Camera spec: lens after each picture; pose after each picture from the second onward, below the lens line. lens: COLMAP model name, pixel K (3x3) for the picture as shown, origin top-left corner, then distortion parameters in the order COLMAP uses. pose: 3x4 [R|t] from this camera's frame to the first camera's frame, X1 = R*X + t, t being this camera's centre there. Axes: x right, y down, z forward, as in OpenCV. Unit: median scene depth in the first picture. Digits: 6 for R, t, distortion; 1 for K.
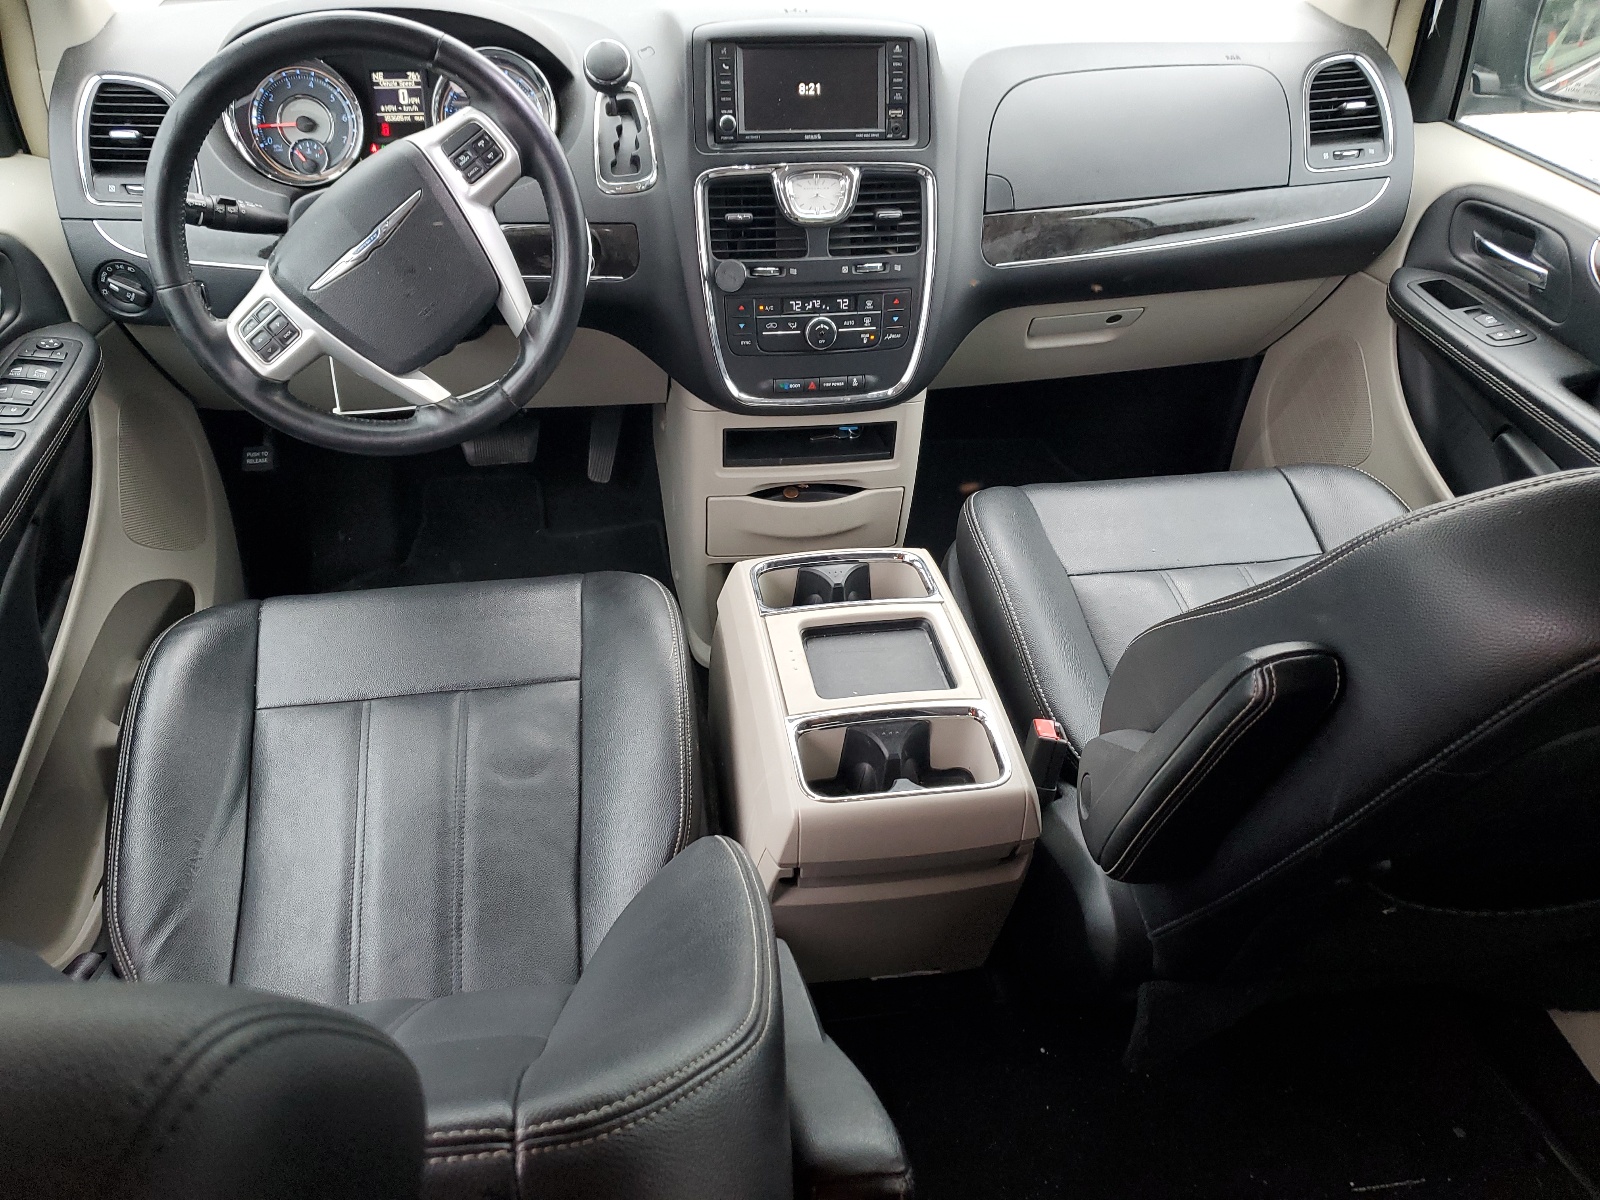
lens RADIAL K [[1209.7, 0, 799.1], [0, 1209.7, 601.4], [0, 0, 1]] dist [0.006224, 0.002719]
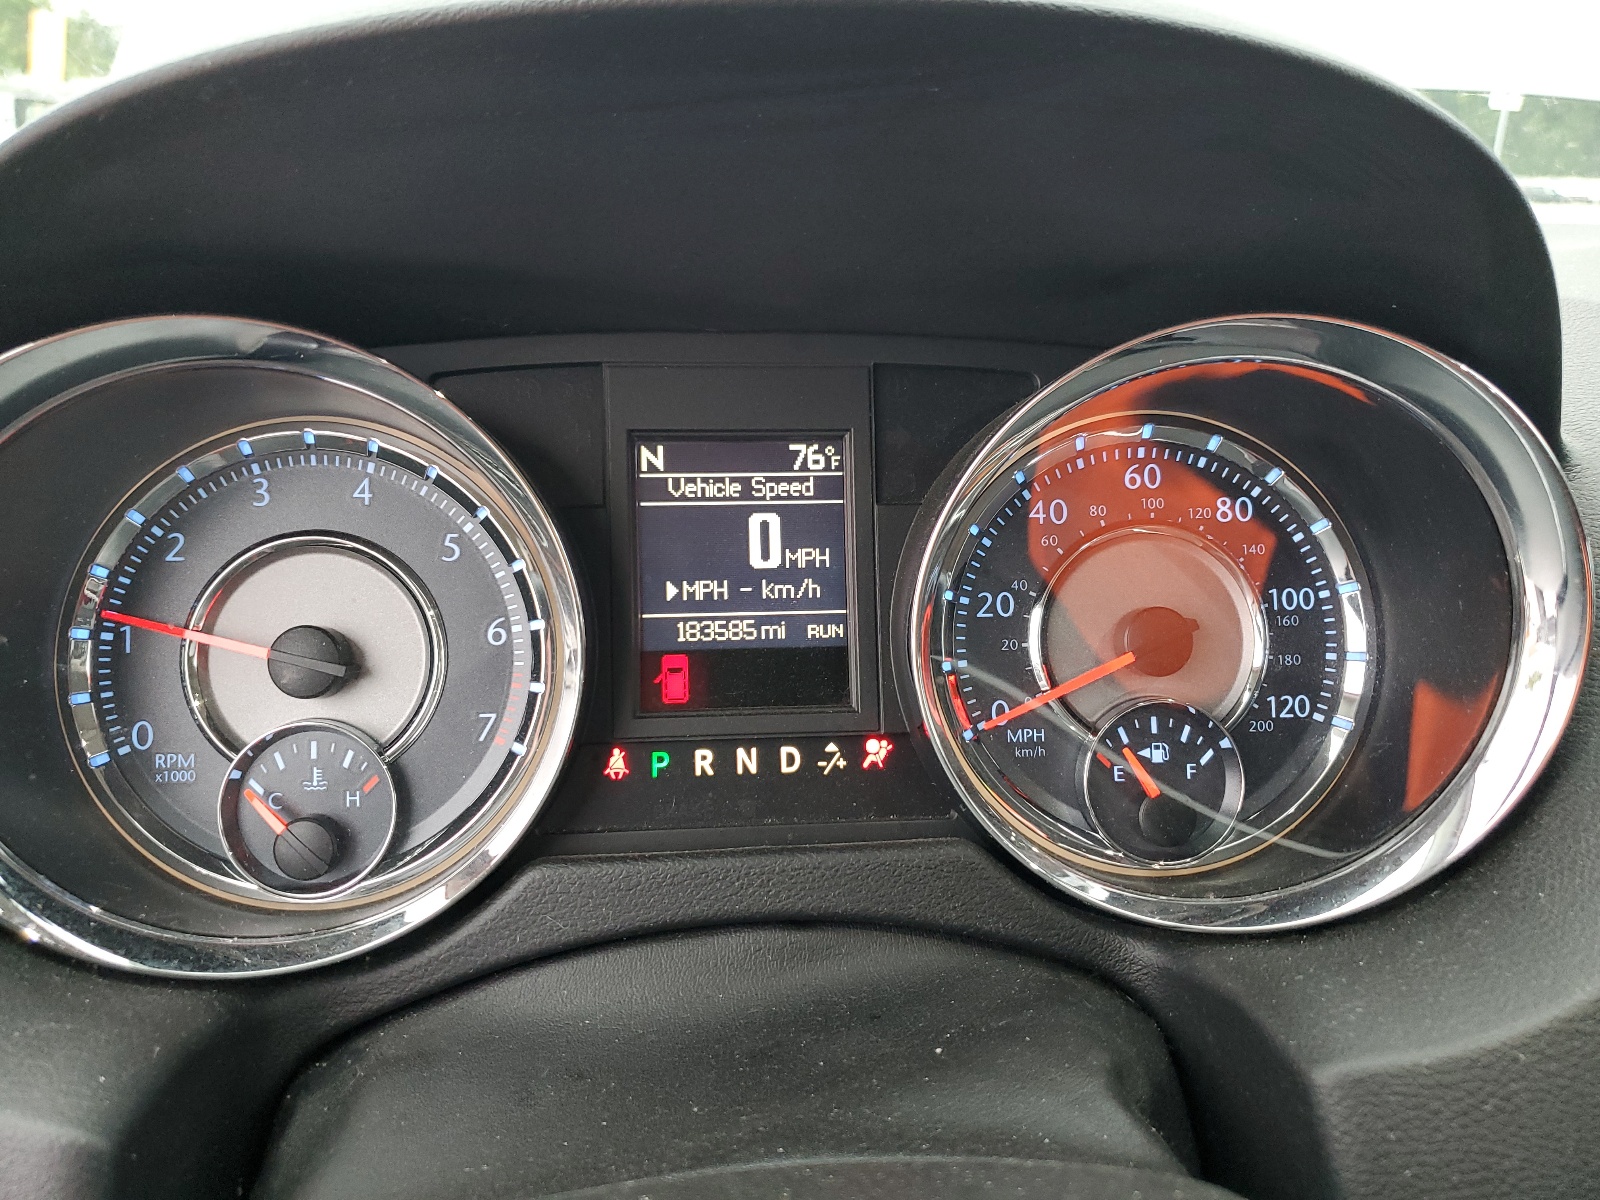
lens RADIAL K [[1209.7, 0, 801.2], [0, 1209.7, 596.4], [0, 0, 1]] dist [0.006224, 0.002719]
pose [[0.998569, -0.000596, -0.053481, -0.307803], [-0.017789, 0.939304, -0.342625, -0.330698], [0.050439, 0.343086, 0.937949, 0.795079]]
